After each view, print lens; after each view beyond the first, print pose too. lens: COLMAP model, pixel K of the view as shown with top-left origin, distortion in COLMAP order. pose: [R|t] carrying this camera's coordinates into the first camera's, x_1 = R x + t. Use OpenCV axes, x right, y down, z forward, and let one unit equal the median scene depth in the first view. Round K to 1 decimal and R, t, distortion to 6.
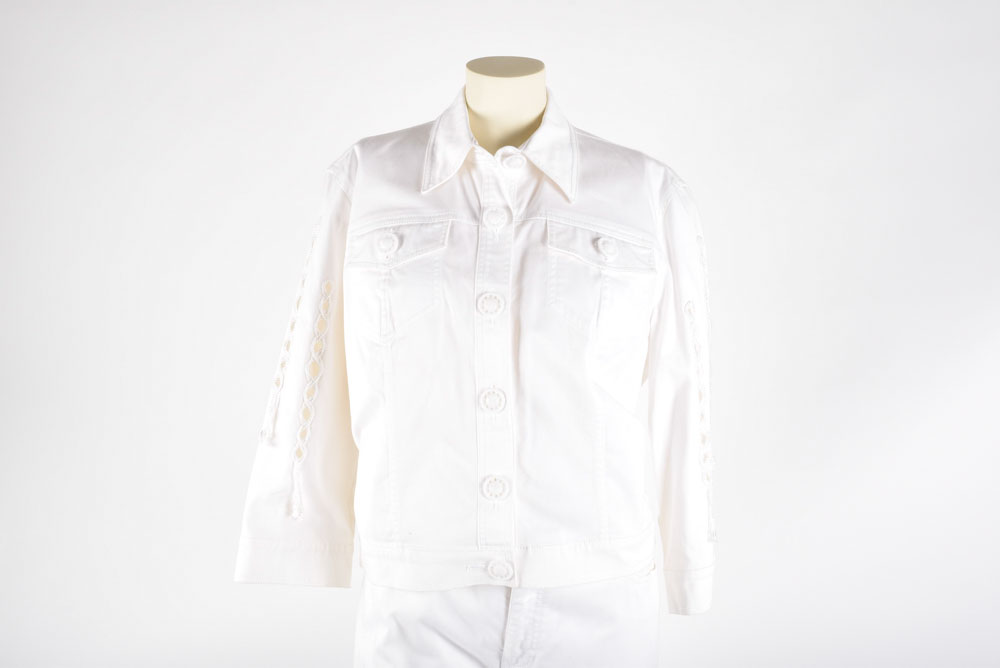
lens RADIAL K [[1041.4, 0, 496.0], [0, 1041.4, 340.3], [0, 0, 1]] dist [-0.047230, 0.000000]
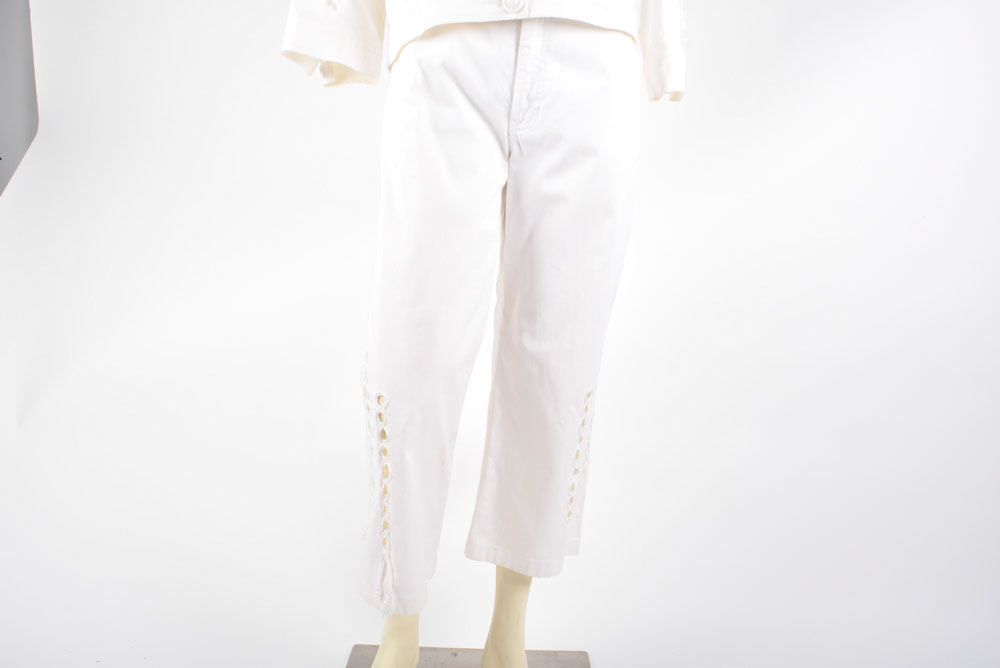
lens RADIAL K [[820.8, 0, 498.1], [0, 820.8, 331.8], [0, 0, 1]] dist [-0.085336, -0.003086]
pose [[0.999055, 0.004009, 0.043282, -0.048126], [-0.002398, 0.999305, -0.037200, 0.597979], [-0.043401, 0.037061, 0.998370, 0.092882]]
